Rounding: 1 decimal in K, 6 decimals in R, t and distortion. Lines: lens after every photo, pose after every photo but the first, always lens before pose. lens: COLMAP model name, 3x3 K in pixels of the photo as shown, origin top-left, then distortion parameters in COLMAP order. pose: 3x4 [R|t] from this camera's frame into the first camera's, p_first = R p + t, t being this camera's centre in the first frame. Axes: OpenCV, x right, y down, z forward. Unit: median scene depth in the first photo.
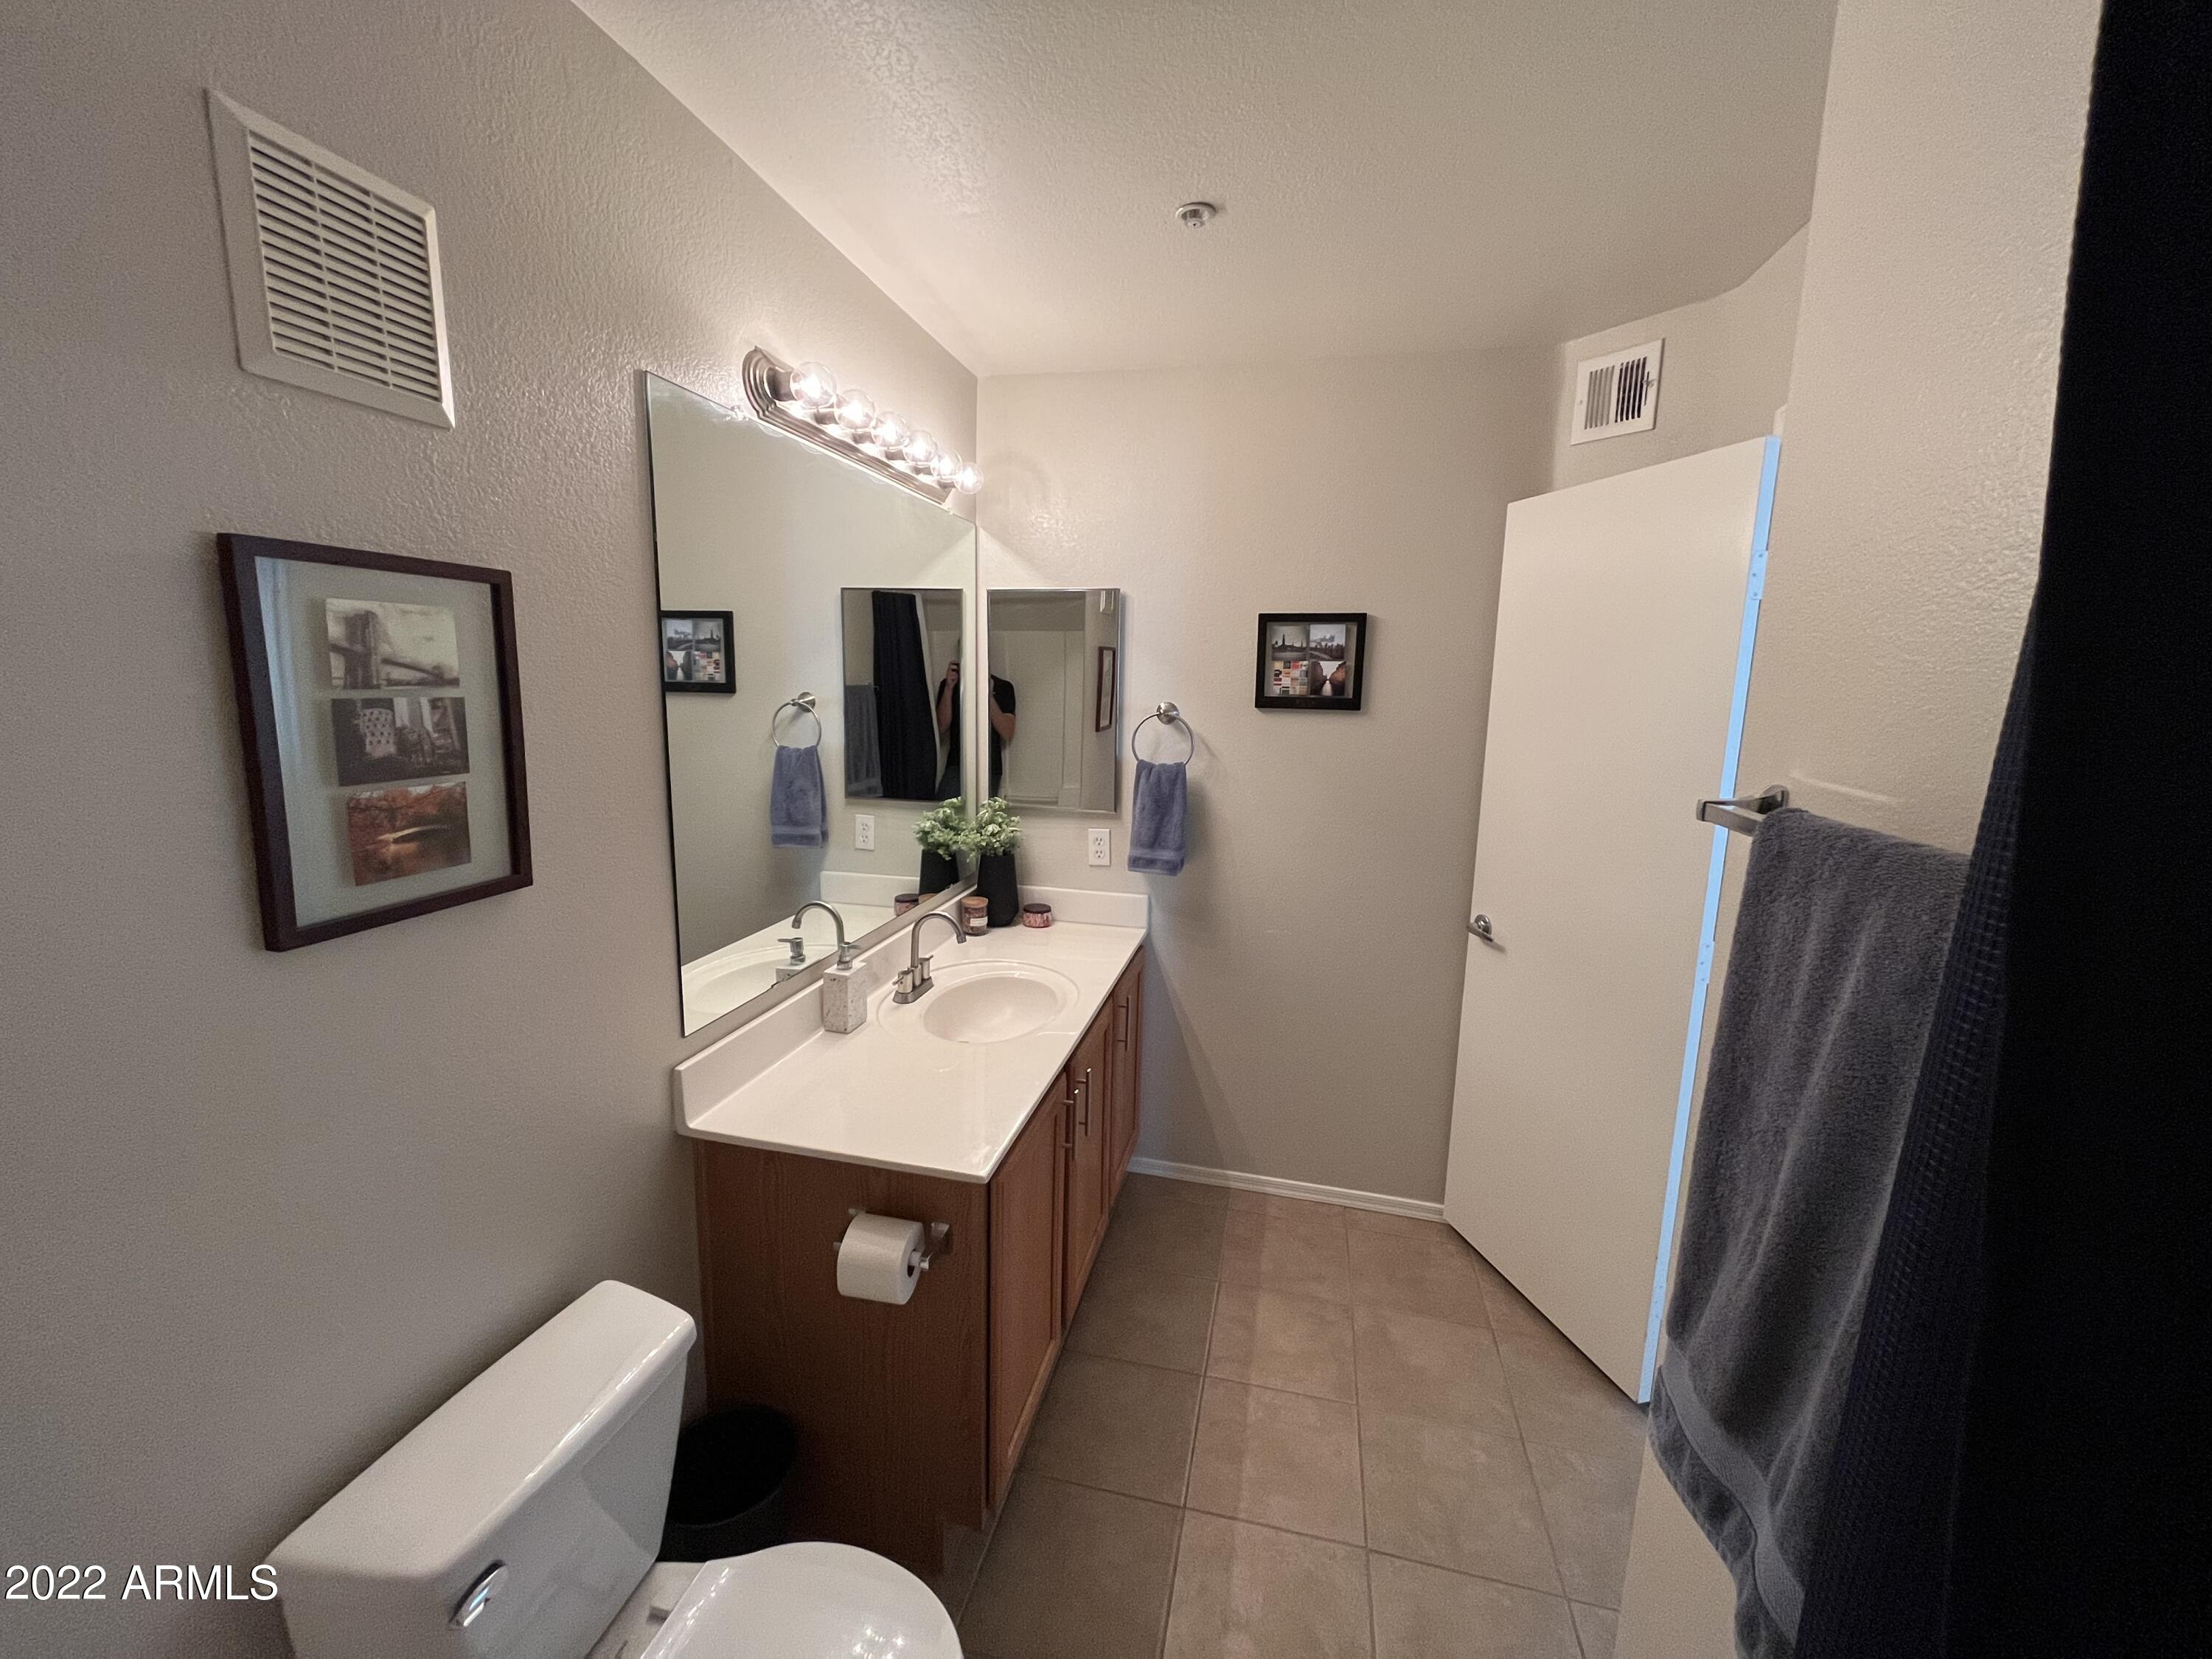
lens RADIAL K [[890.0, 0, 1105.1], [0, 890.0, 823.2], [0, 0, 1]] dist [-0.003026, -0.000068]
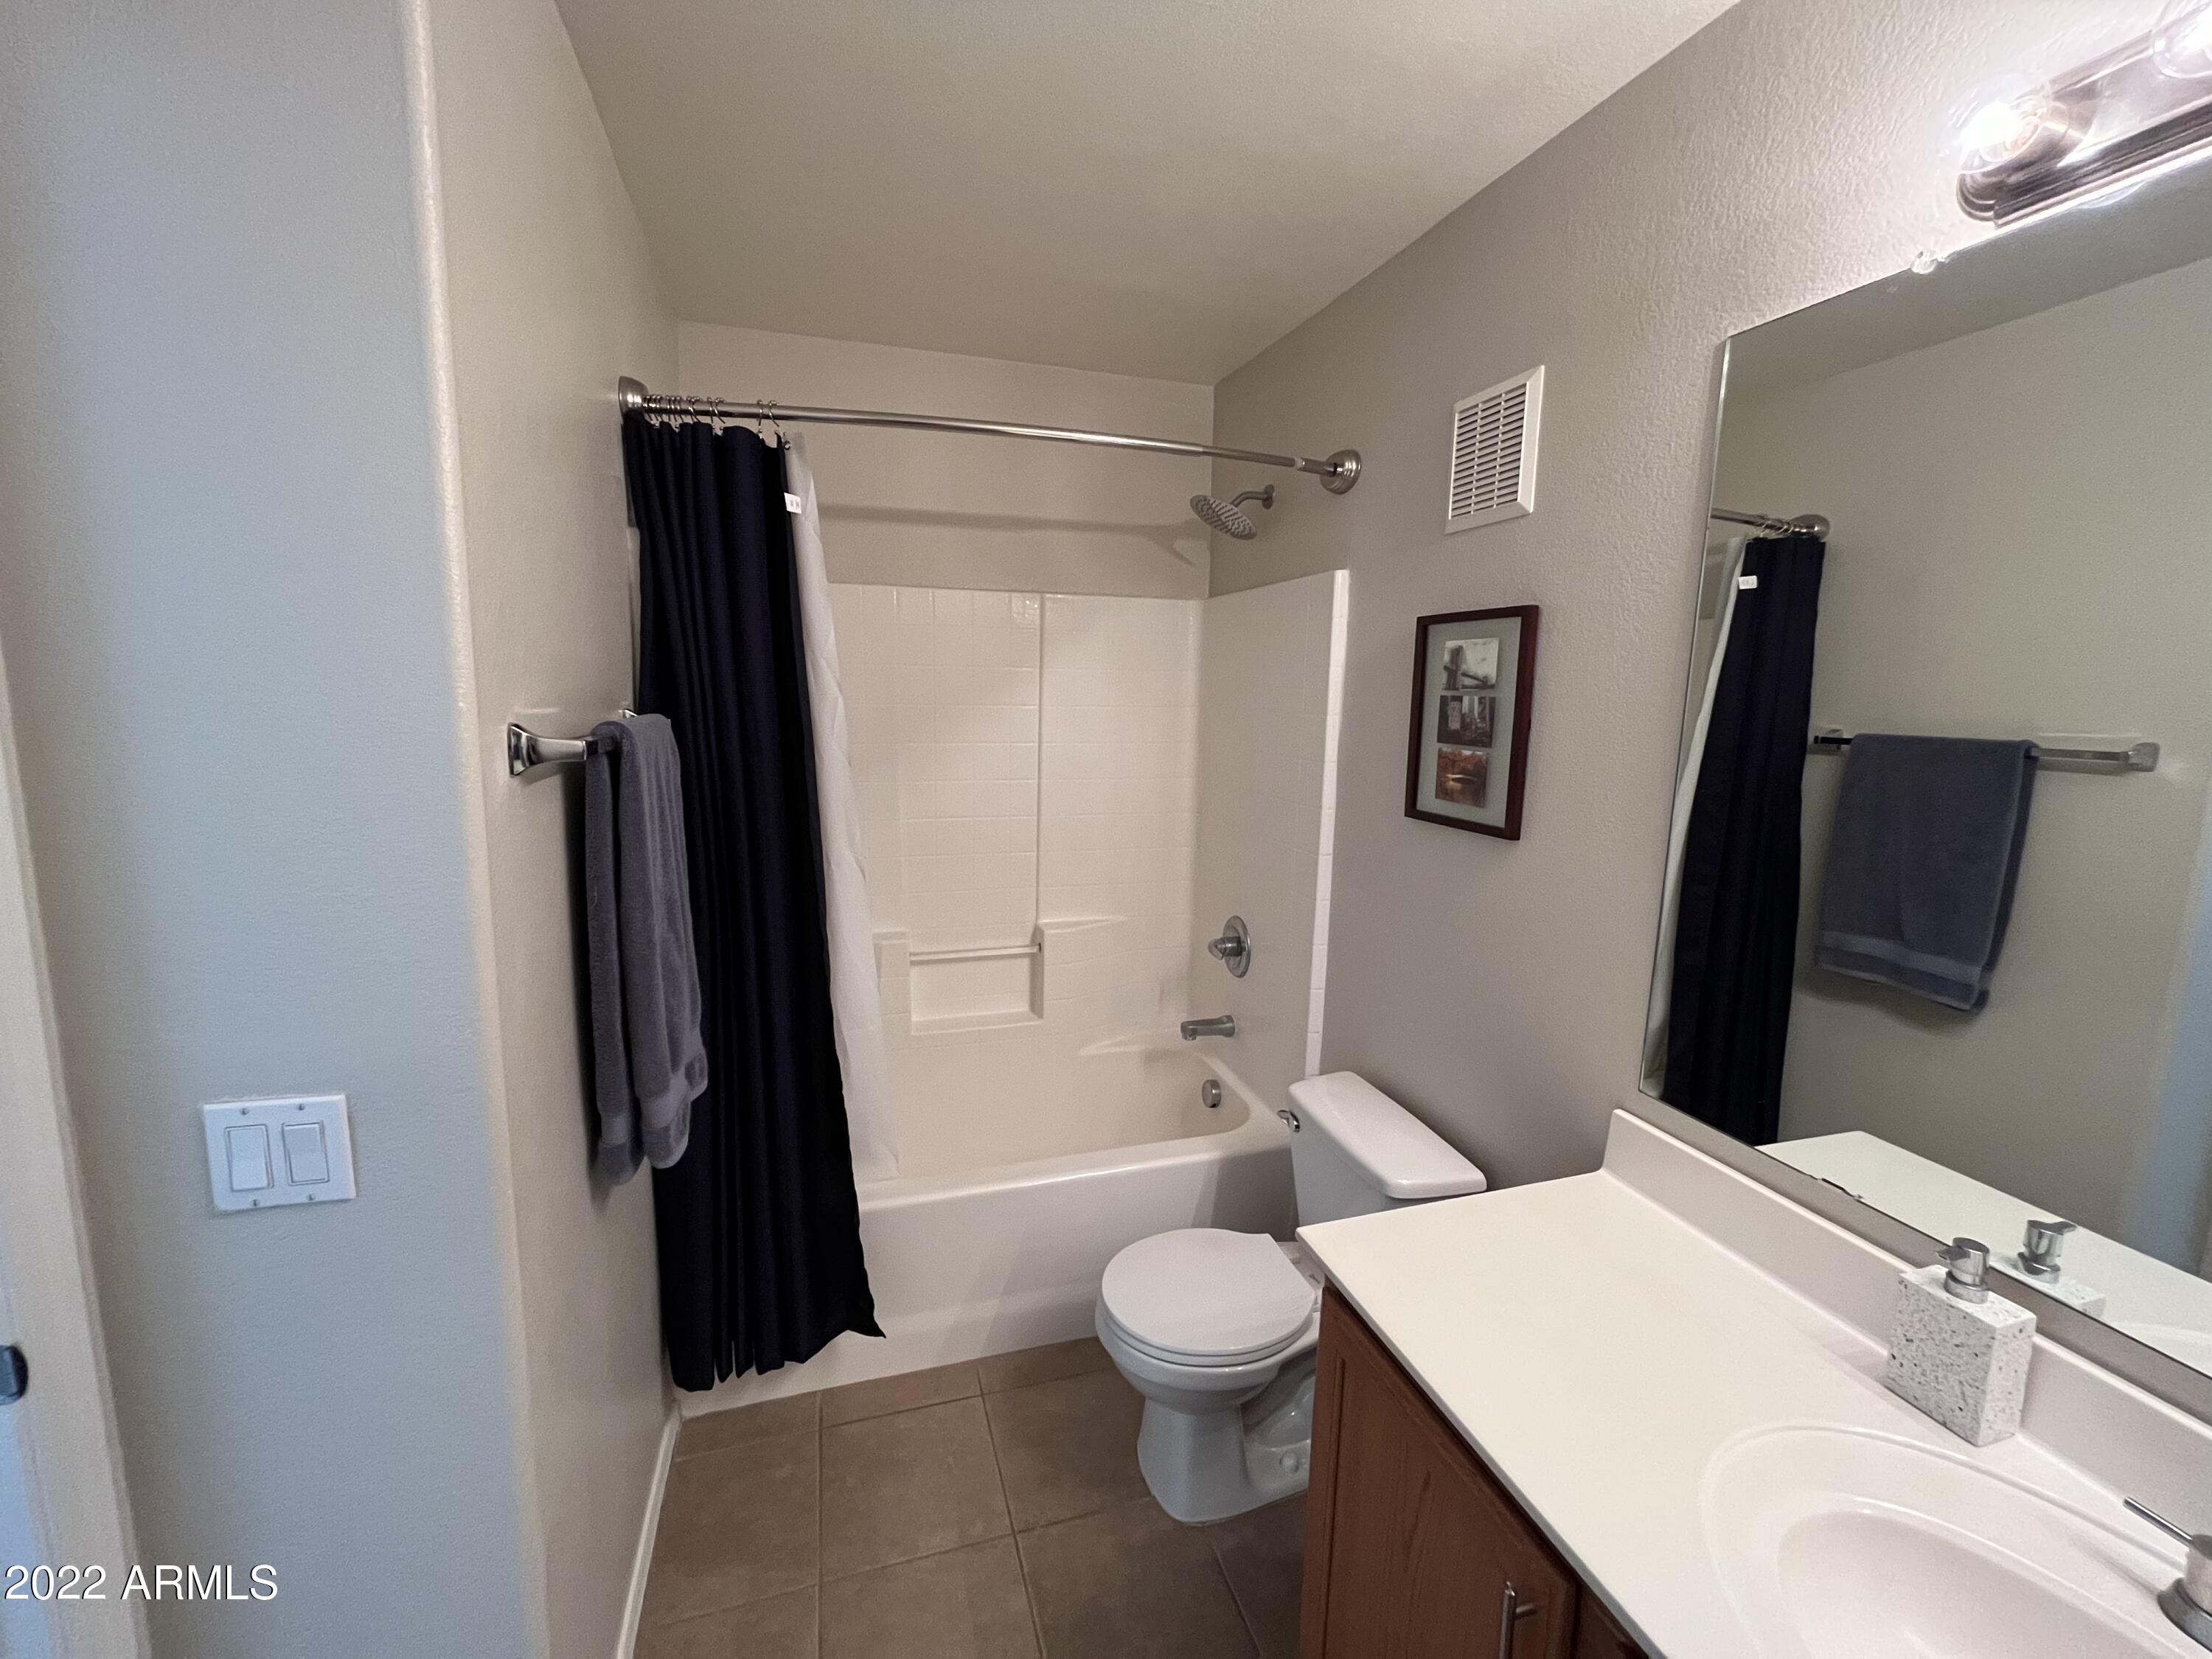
lens RADIAL K [[890.0, 0, 1101.8], [0, 890.0, 816.1], [0, 0, 1]] dist [-0.003026, -0.000068]
pose [[-0.860447, 0.033138, -0.508461, 0.284354], [-0.123136, 0.954783, 0.270603, -0.127864], [0.494437, 0.295450, -0.817460, 0.911813]]
